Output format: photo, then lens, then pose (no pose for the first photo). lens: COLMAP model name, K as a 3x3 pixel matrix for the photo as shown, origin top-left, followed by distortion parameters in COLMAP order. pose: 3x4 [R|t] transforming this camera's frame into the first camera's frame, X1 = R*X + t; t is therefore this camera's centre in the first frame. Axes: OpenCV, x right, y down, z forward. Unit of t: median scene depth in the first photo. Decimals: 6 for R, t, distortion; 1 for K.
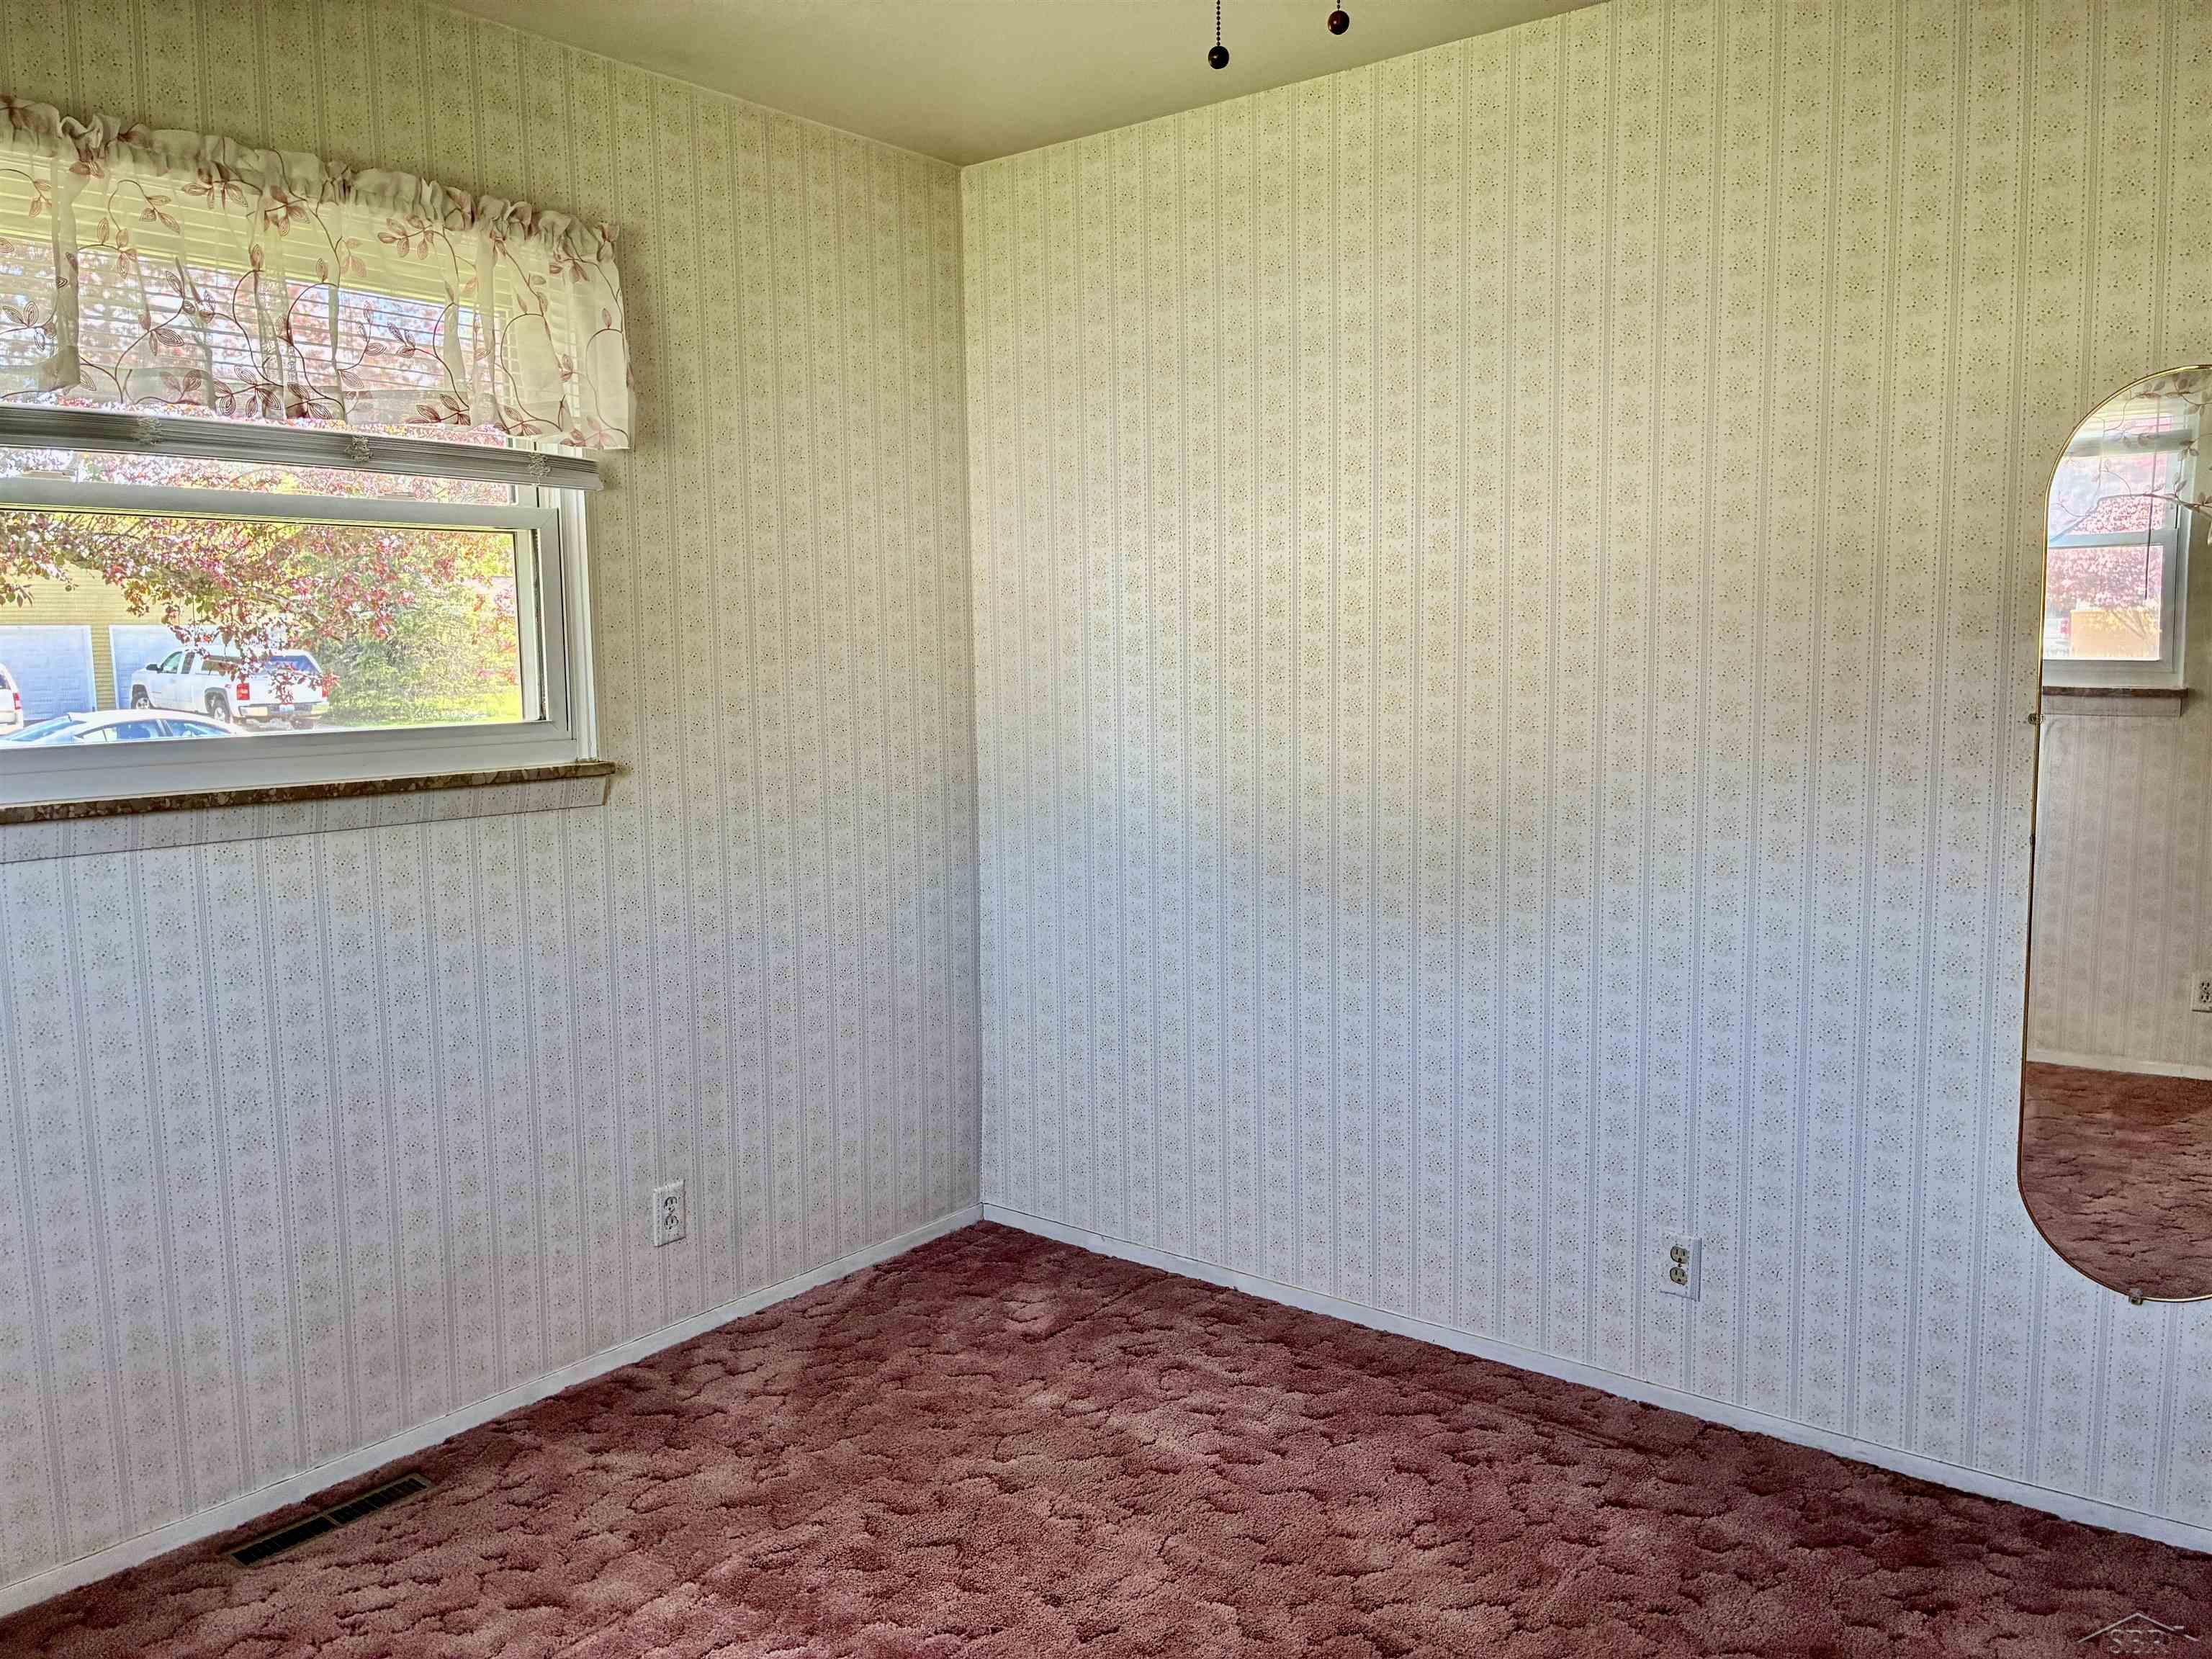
lens RADIAL K [[1679.0, 0, 1105.3], [0, 1679.0, 830.4], [0, 0, 1]] dist [0.051483, -0.067037]
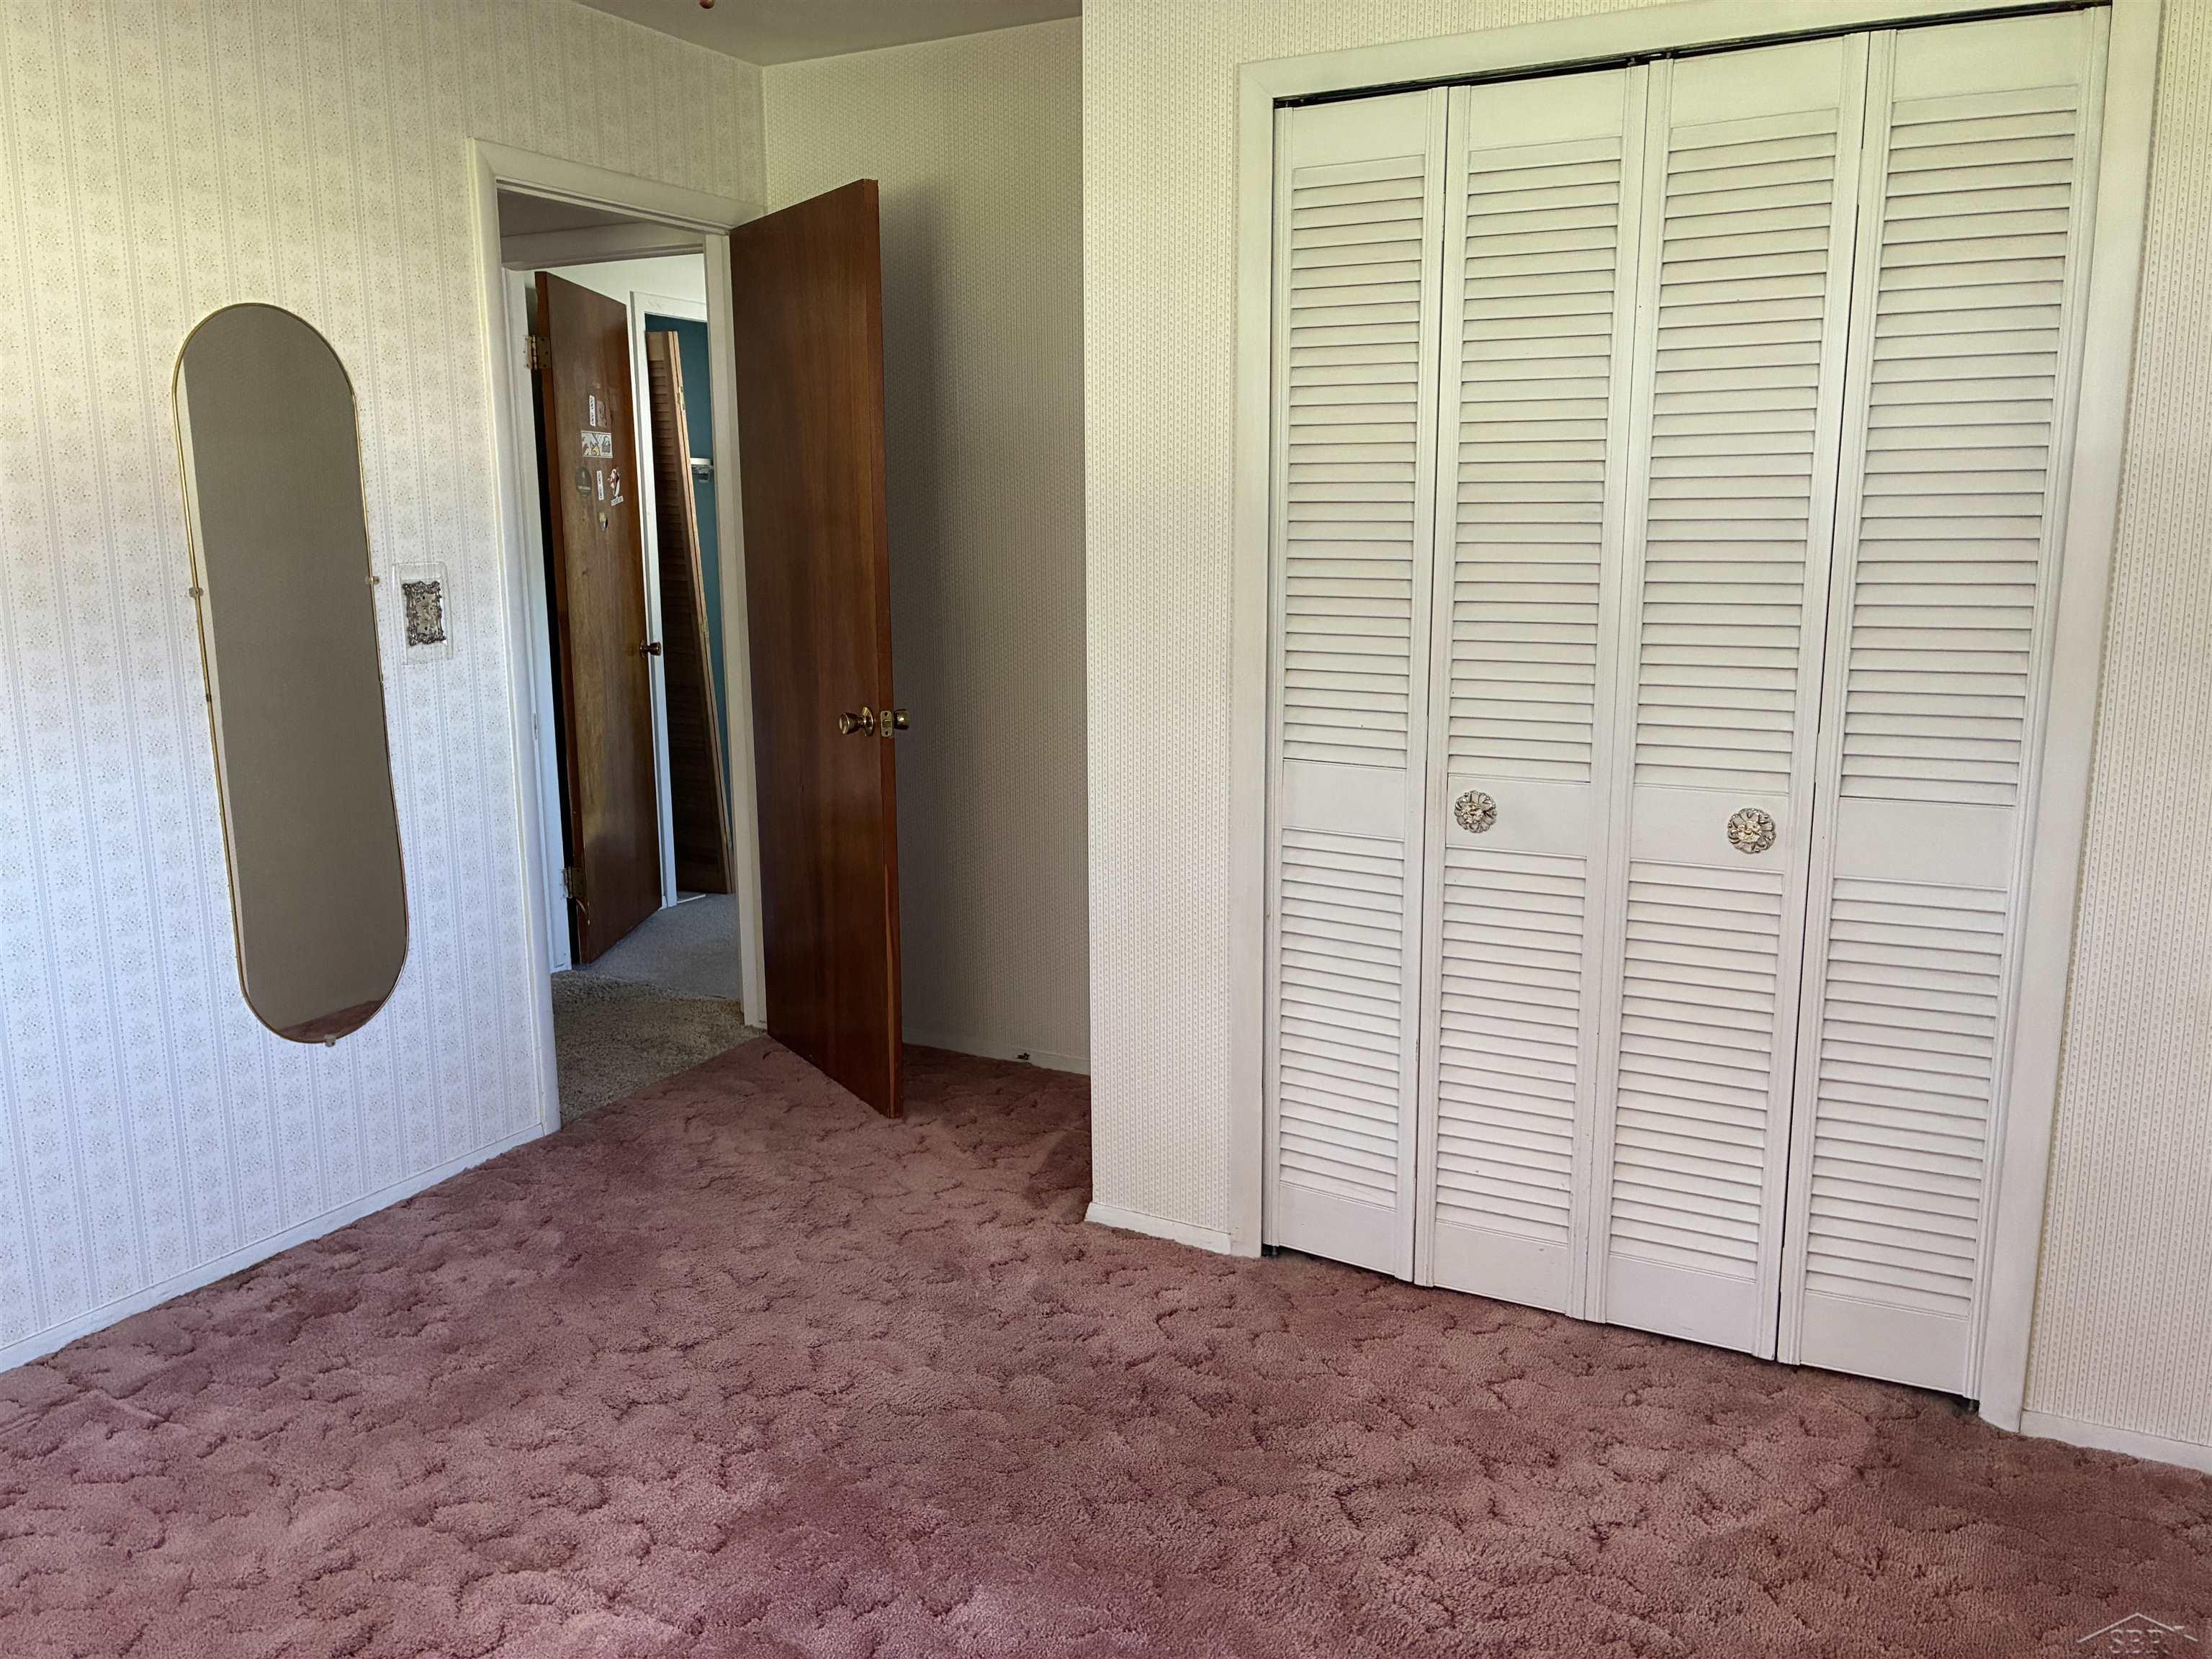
lens RADIAL K [[1679.0, 0, 1103.9], [0, 1679.0, 827.9], [0, 0, 1]] dist [0.051483, -0.067037]
pose [[-0.169052, -0.172237, 0.970441, -0.682998], [0.118703, 0.973888, 0.193527, -0.058374], [-0.978433, 0.147910, -0.144193, 0.569254]]
